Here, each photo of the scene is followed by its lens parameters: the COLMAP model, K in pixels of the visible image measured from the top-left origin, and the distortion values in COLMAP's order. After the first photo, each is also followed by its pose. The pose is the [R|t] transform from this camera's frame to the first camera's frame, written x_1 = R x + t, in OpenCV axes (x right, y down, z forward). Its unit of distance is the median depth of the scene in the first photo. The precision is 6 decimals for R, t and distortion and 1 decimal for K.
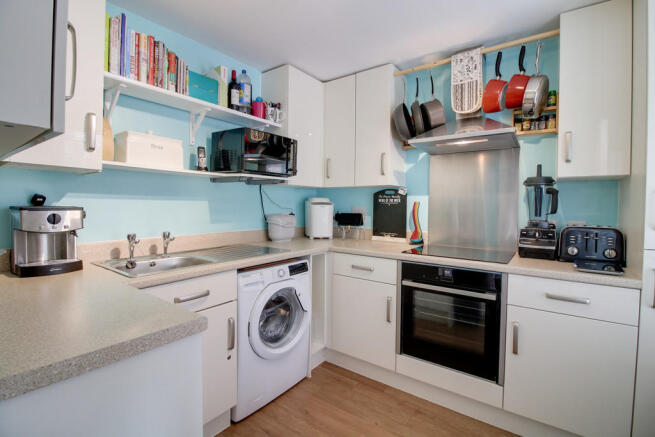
lens RADIAL K [[303.2, 0, 326.6], [0, 303.2, 213.4], [0, 0, 1]] dist [0.001452, -0.014604]
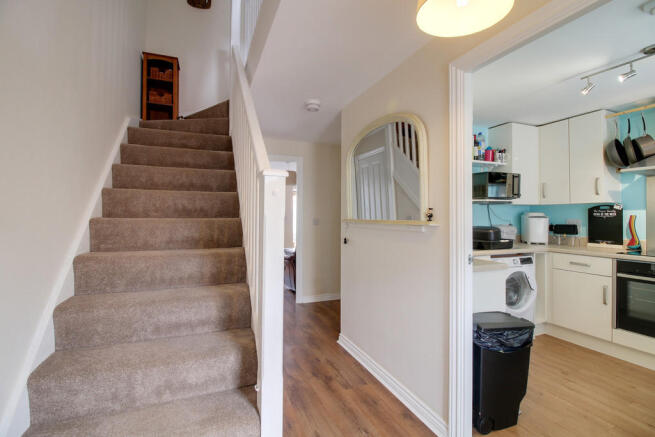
lens RADIAL K [[303.2, 0, 326.6], [0, 303.2, 213.4], [0, 0, 1]] dist [0.001452, -0.014604]
pose [[0.851358, -0.013362, -0.524416, -0.124581], [-0.009577, 0.999113, -0.041005, 0.016258], [0.524498, 0.039932, 0.850475, -0.684330]]
